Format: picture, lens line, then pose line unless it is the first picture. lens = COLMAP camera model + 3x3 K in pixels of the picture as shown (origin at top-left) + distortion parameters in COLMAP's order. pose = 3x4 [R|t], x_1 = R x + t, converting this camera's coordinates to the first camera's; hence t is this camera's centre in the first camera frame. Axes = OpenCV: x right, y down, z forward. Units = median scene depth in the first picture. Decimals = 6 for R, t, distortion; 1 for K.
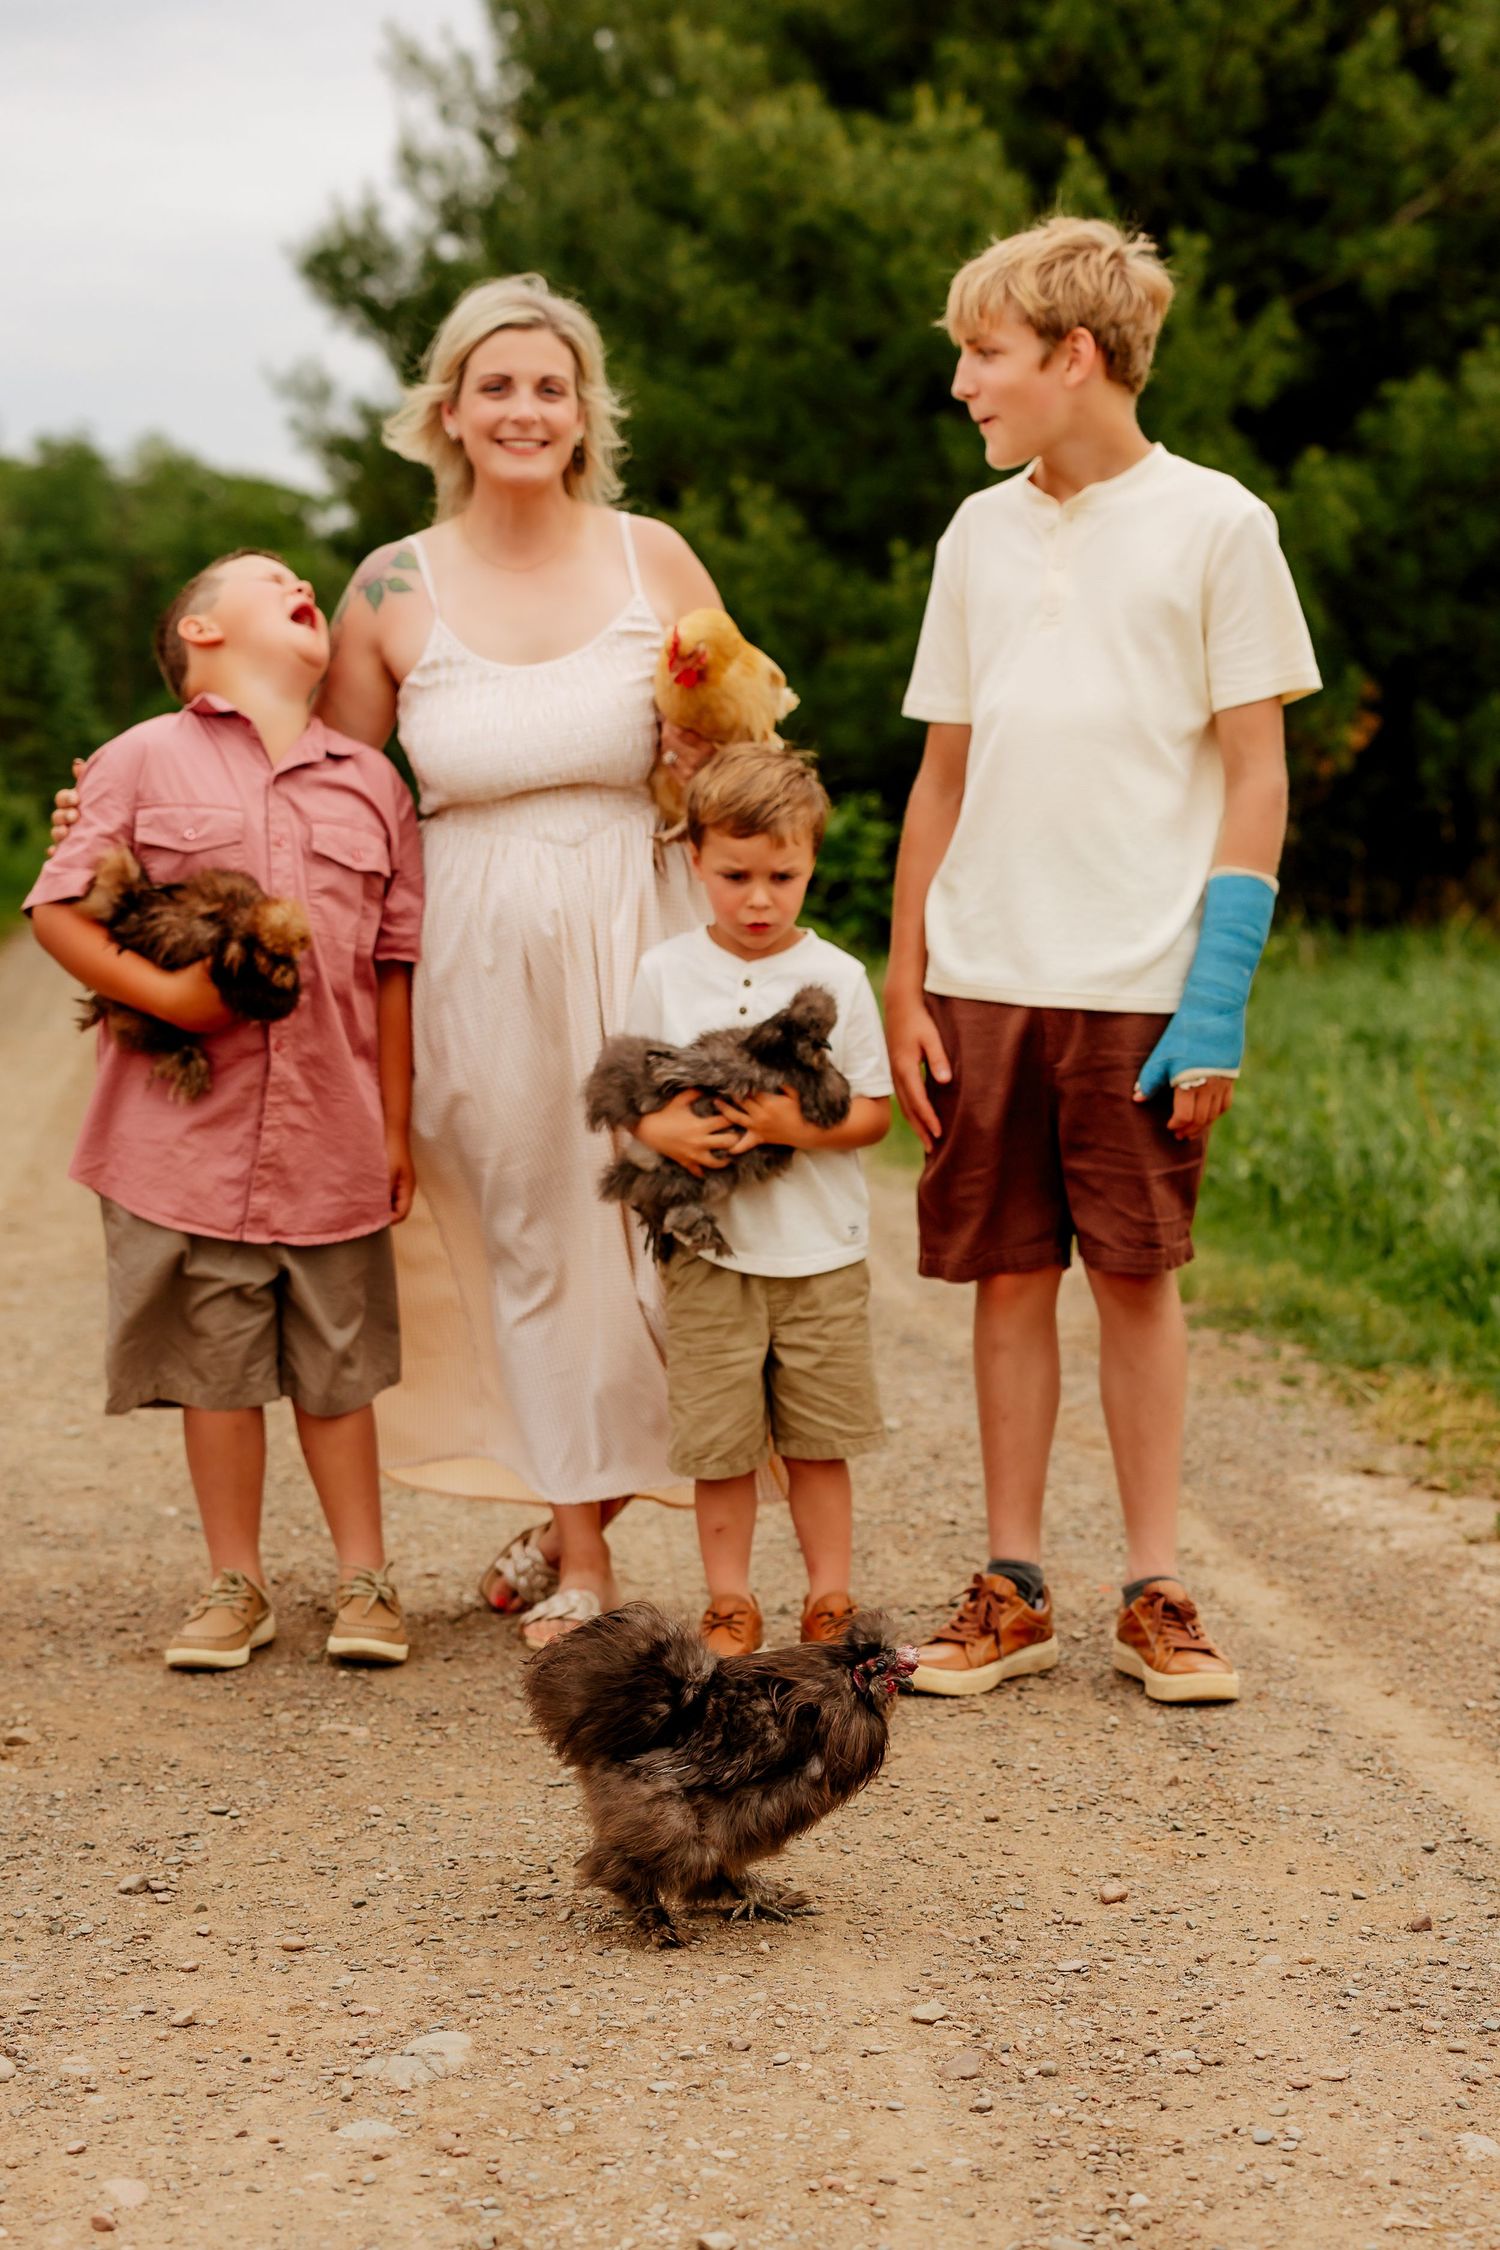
lens RADIAL K [[4295.5, 0, 838.3], [0, 4295.5, 1126.0], [0, 0, 1]] dist [-0.002395, 0.142957]
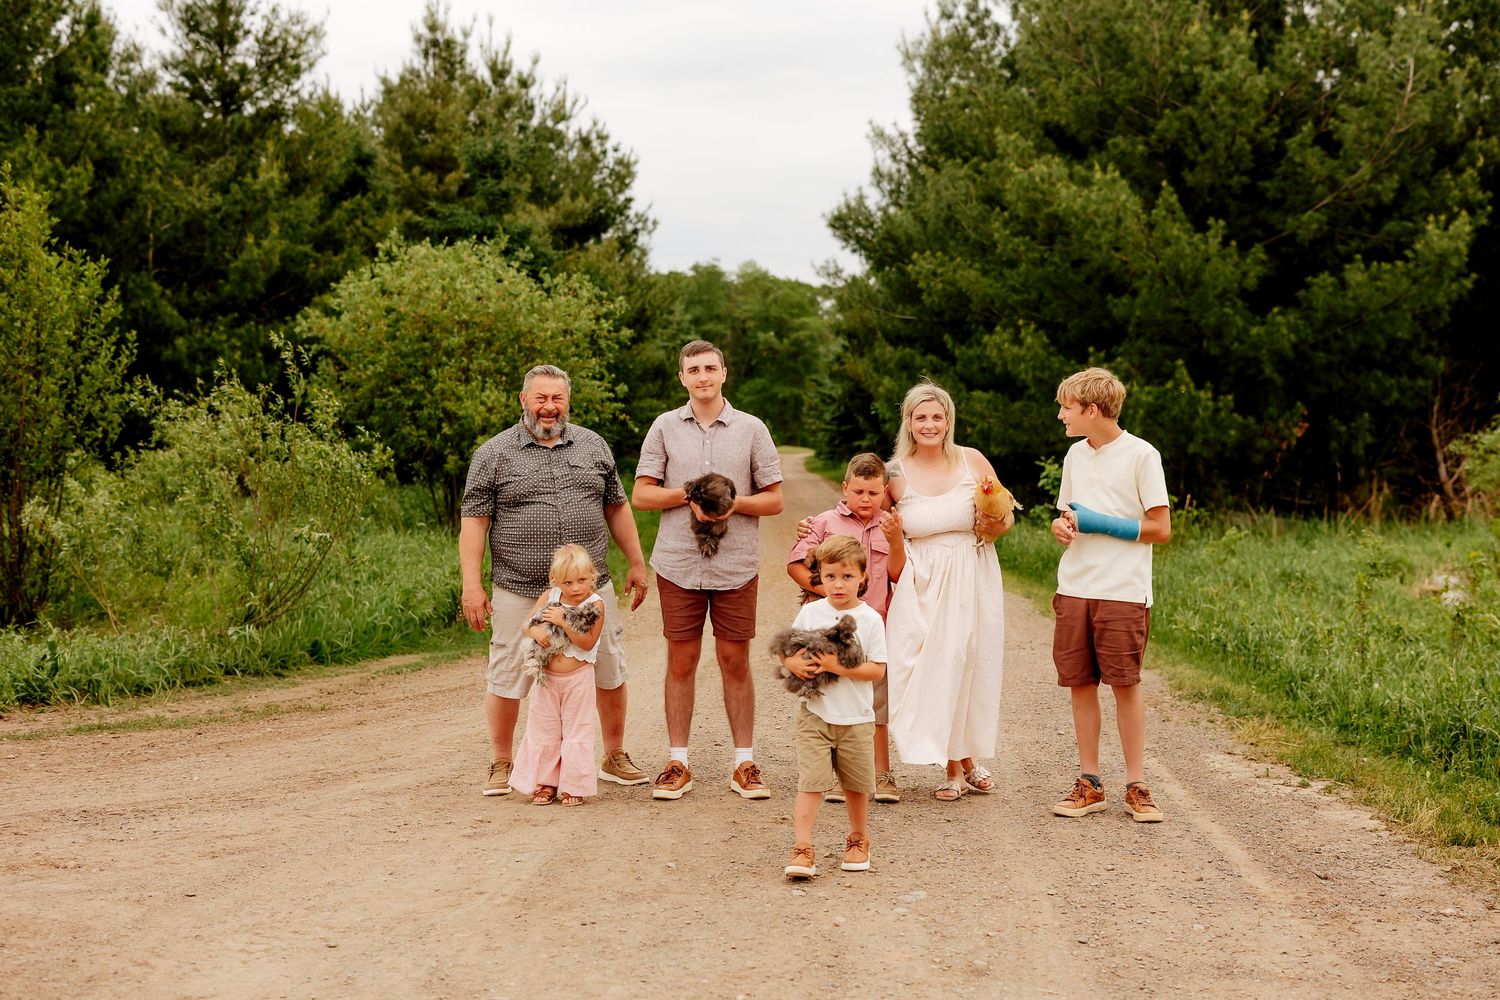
lens RADIAL K [[2104.2, 0, 760.5], [0, 2104.2, 479.3], [0, 0, 1]] dist [0.023182, 0.015246]
pose [[0.989228, 0.008841, -0.146115, 0.024197], [-0.016275, 0.998628, -0.049763, -0.034788], [0.145474, 0.051605, 0.988015, -0.573969]]
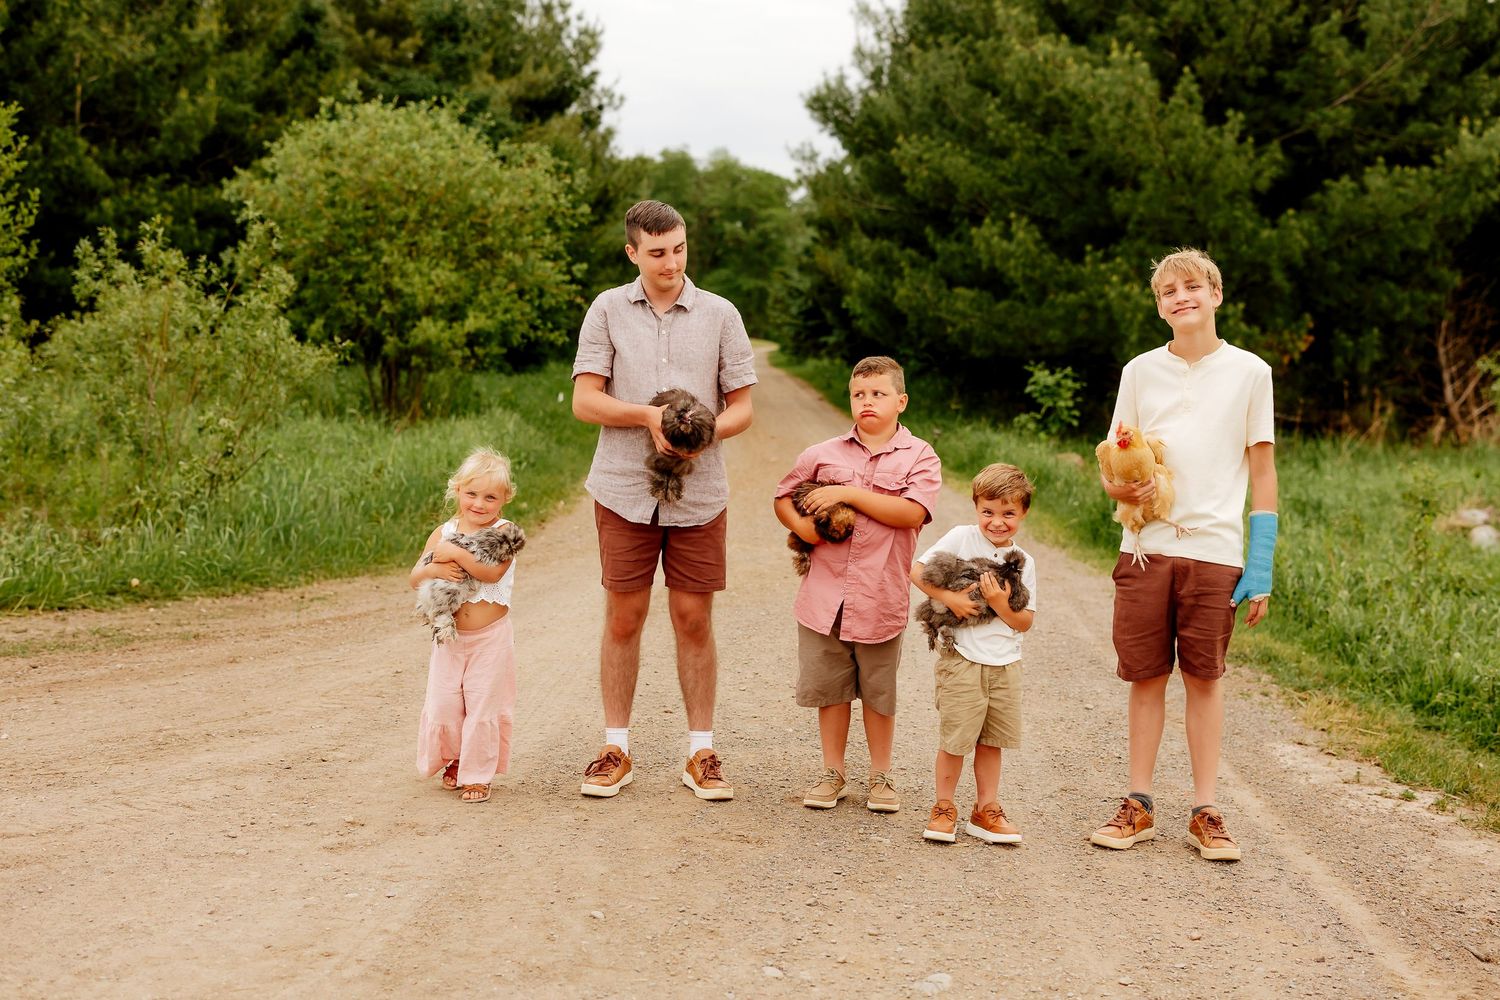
lens RADIAL K [[2103.0, 0, 750.0], [0, 2103.0, 500.0], [0, 0, 1]] dist [0.028095, -0.031842]
pose [[0.990142, 0.053462, -0.129463, -0.038682], [-0.052550, 0.998564, 0.010452, -0.060839], [0.129836, -0.003545, 0.991529, -0.208053]]
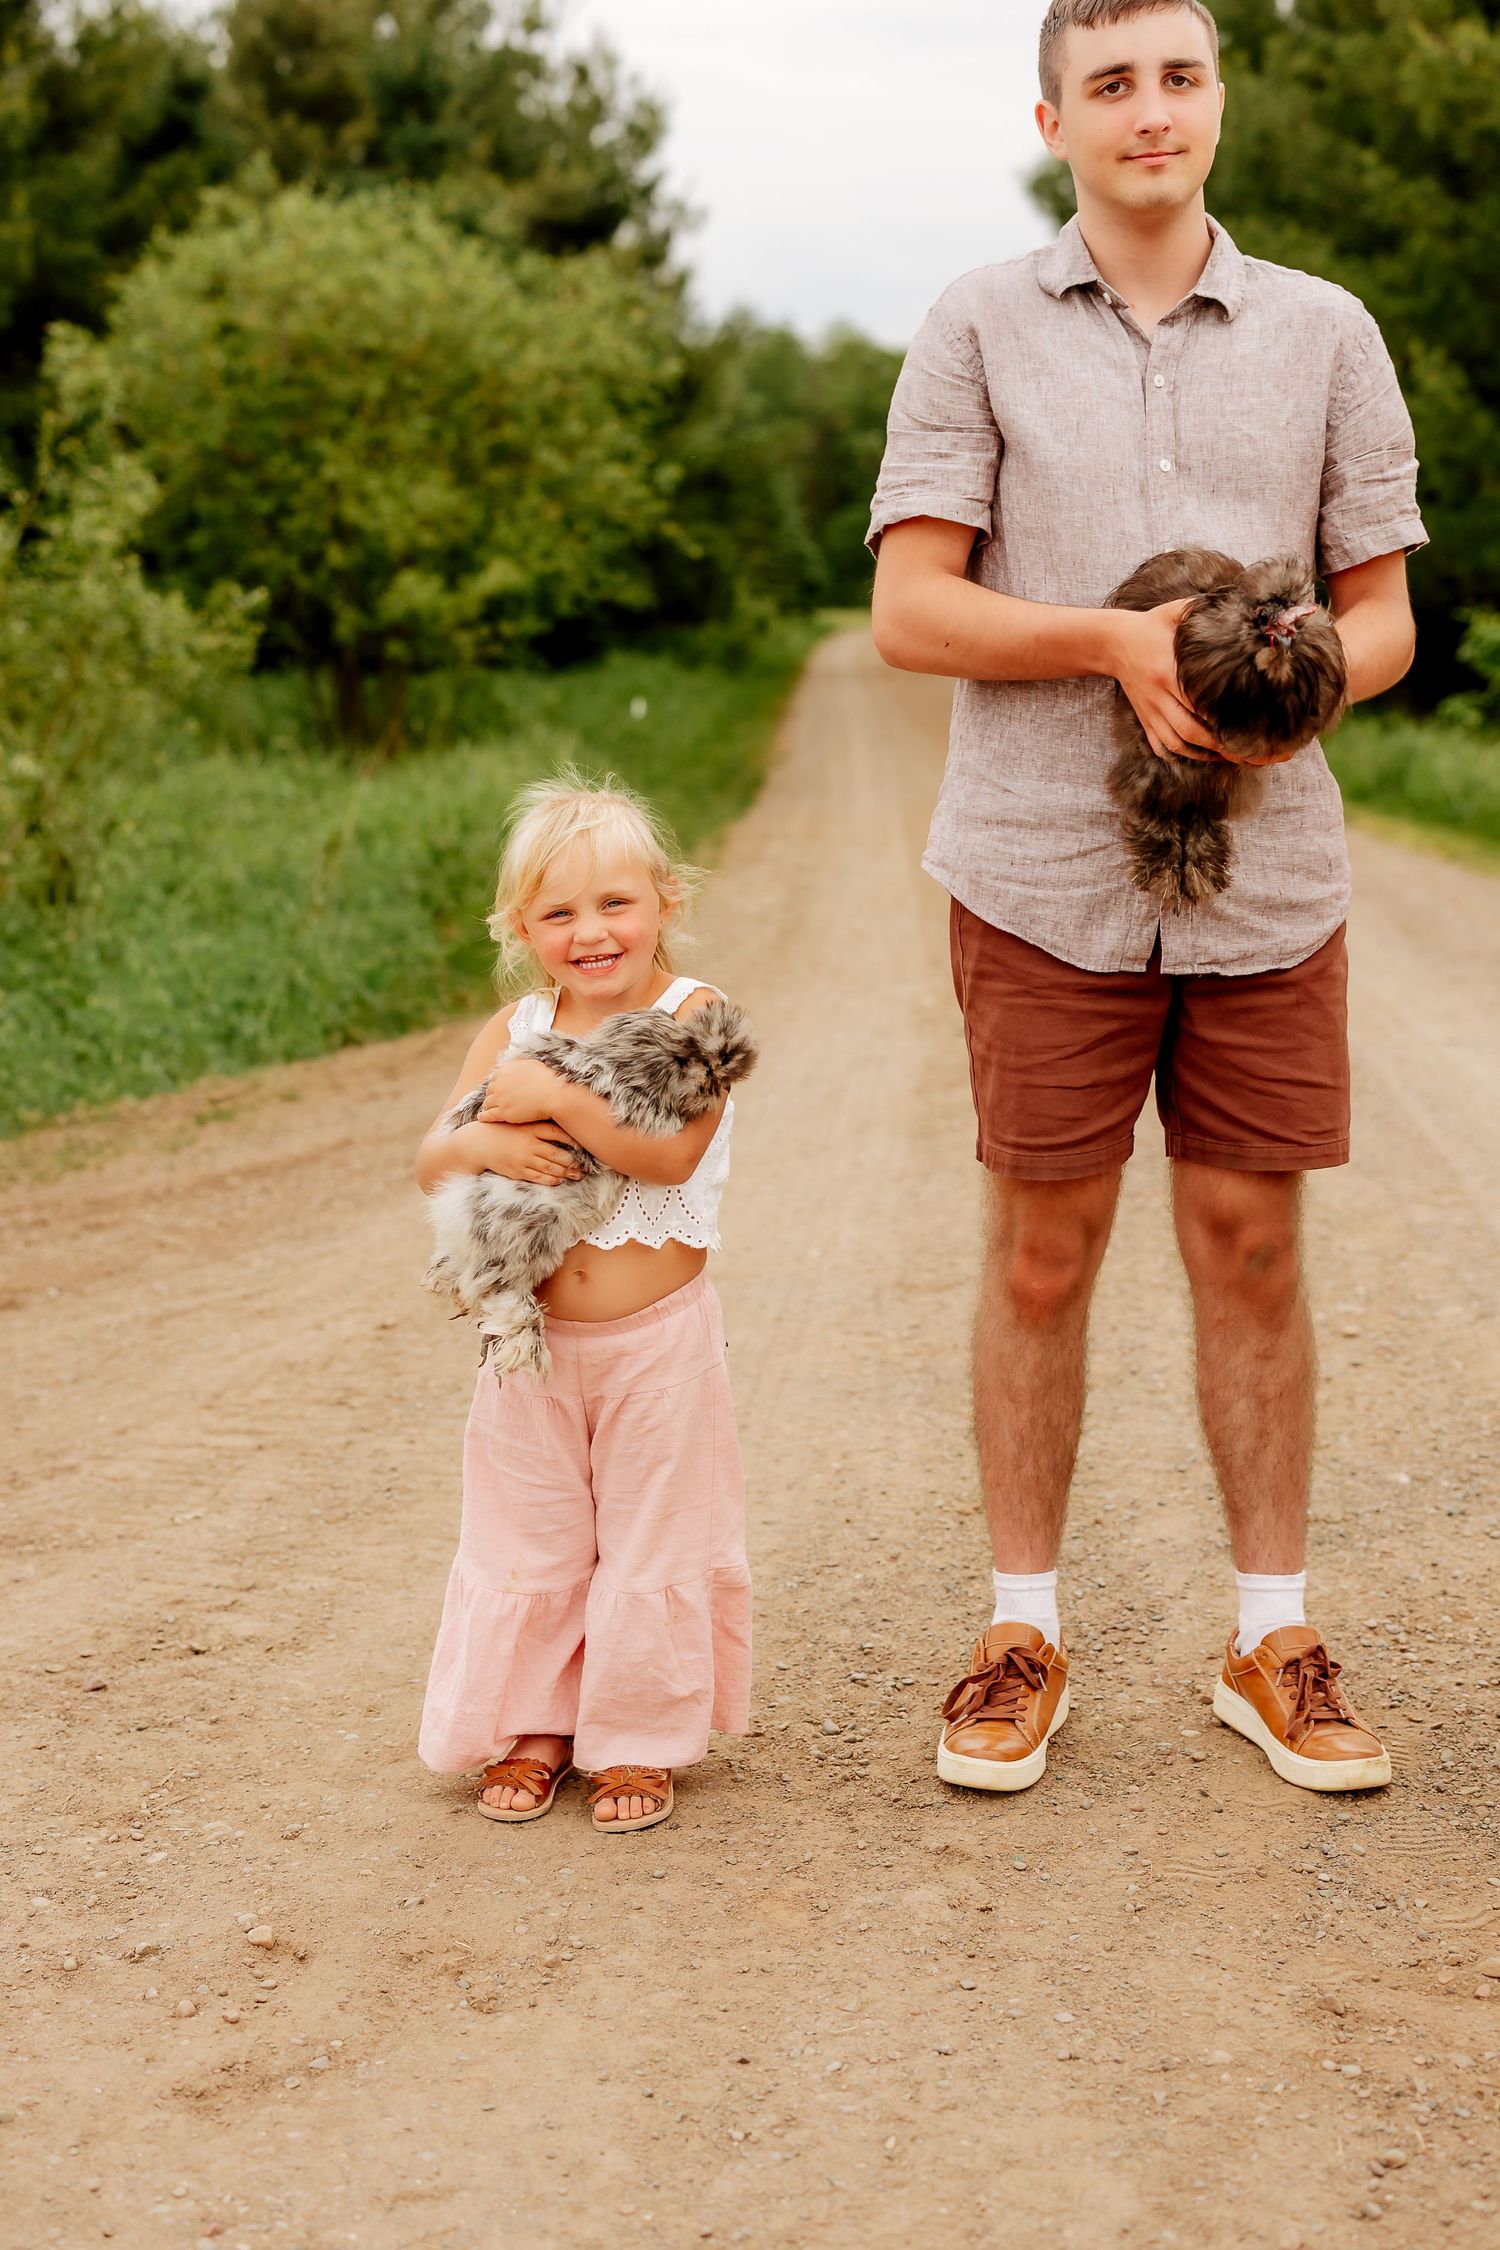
lens RADIAL K [[3179.0, 0, 750.0], [0, 3179.0, 1125.0], [0, 0, 1]] dist [0.012790, 0.049767]
pose [[0.983989, 0.023786, -0.176636, -0.212688], [-0.007642, 0.995774, 0.091519, -0.057723], [0.178066, -0.088704, 0.980012, 0.377745]]
